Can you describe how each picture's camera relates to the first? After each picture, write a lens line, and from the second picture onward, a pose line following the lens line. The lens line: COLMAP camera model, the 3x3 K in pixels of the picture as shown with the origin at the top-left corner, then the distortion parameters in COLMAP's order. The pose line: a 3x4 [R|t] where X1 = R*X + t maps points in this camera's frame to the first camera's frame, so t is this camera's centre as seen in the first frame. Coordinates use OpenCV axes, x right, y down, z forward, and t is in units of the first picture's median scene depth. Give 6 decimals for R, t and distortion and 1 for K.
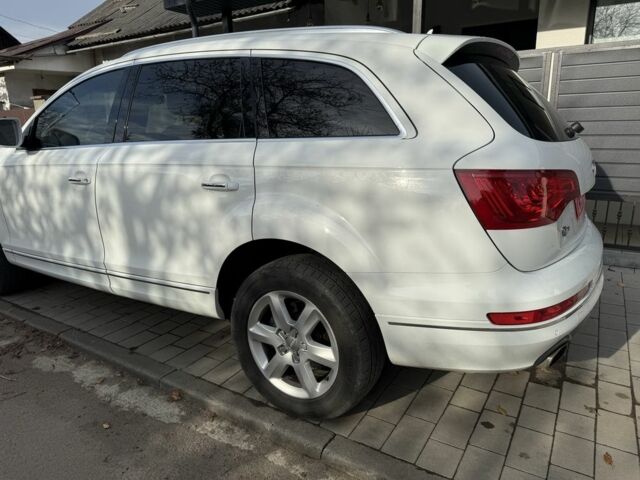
lens RADIAL K [[437.2, 0, 325.5], [0, 437.2, 241.3], [0, 0, 1]] dist [0.124401, -0.124012]
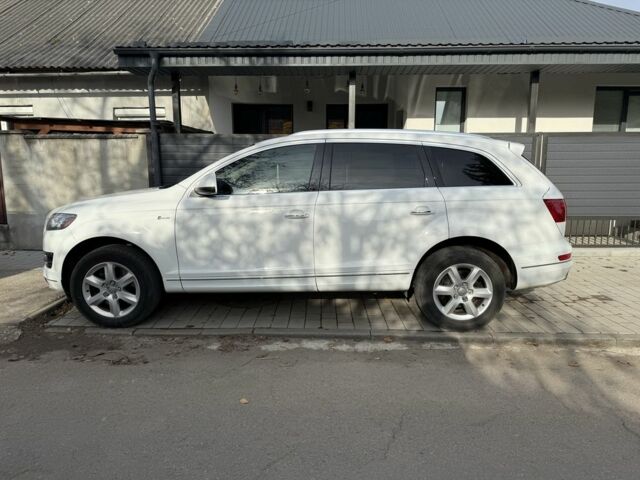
lens RADIAL K [[437.2, 0, 325.5], [0, 437.2, 241.3], [0, 0, 1]] dist [0.124401, -0.124012]
pose [[0.850588, -0.070443, 0.521092, -1.489105], [0.114815, 0.991955, -0.053320, 0.046141], [-0.513144, 0.105183, 0.851833, -0.343702]]
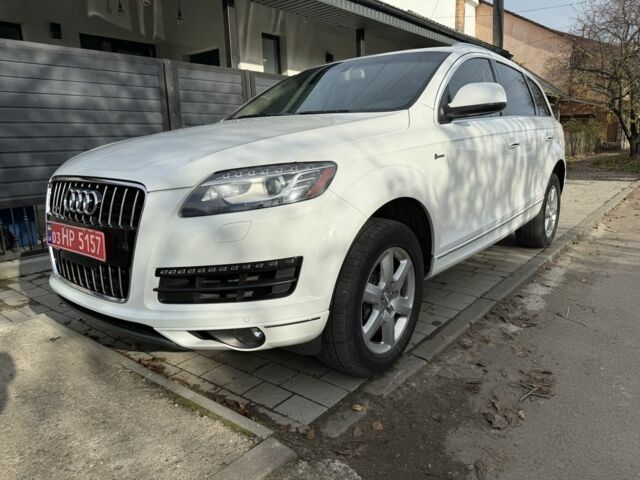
lens RADIAL K [[437.2, 0, 325.5], [0, 437.2, 241.3], [0, 0, 1]] dist [0.124401, -0.124012]
pose [[0.109288, -0.207241, 0.972166, -2.223955], [0.271388, 0.947088, 0.171386, -0.282606], [-0.956245, 0.245104, 0.159748, 1.637650]]
